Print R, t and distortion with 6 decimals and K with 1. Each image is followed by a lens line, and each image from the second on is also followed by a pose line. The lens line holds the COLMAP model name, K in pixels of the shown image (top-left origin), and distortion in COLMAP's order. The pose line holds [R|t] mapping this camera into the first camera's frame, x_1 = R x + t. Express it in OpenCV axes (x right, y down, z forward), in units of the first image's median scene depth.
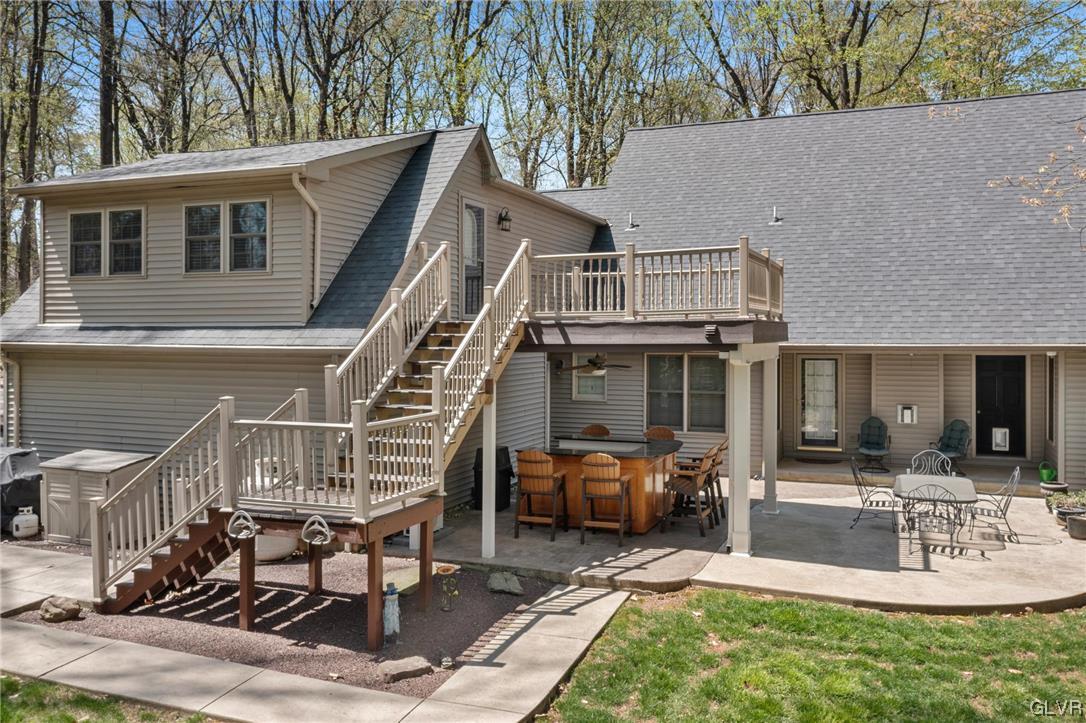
lens RADIAL K [[872.7, 0, 542.8], [0, 872.7, 297.7], [0, 0, 1]] dist [0.001818, -0.001068]
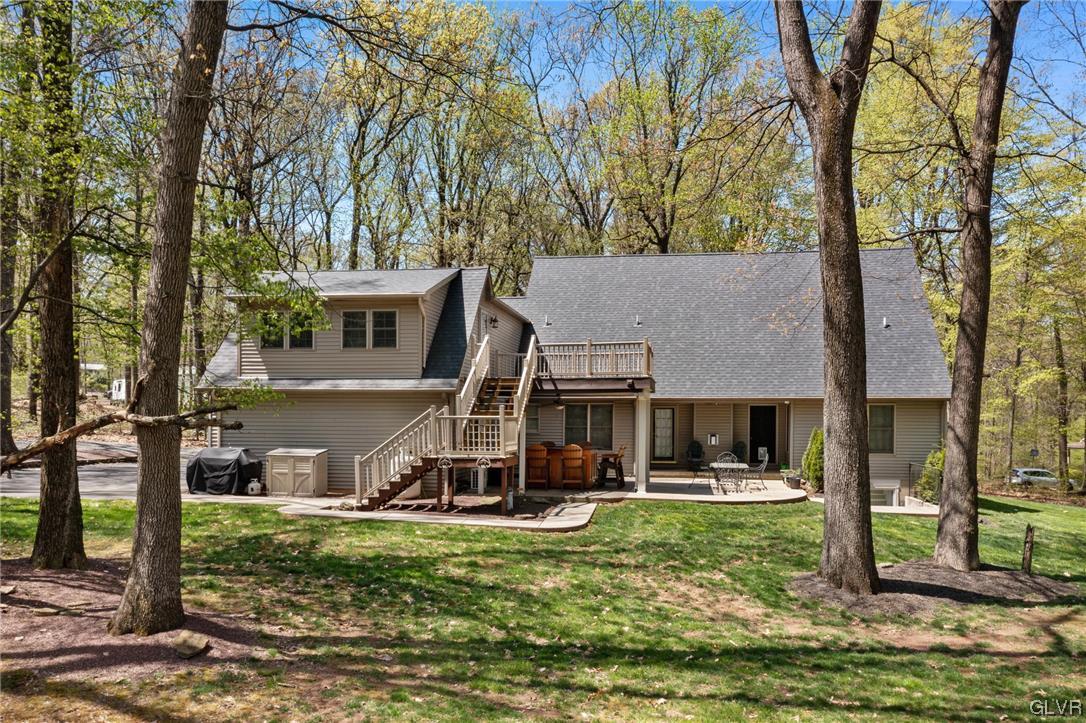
lens RADIAL K [[878.6, 0, 543.0], [0, 878.6, 361.5], [0, 0, 1]] dist [0.002200, 0.000067]
pose [[0.975389, 0.018507, 0.219711, -0.402066], [-0.013658, 0.999629, -0.023566, 0.034476], [-0.220066, 0.019985, 0.975280, -0.848672]]
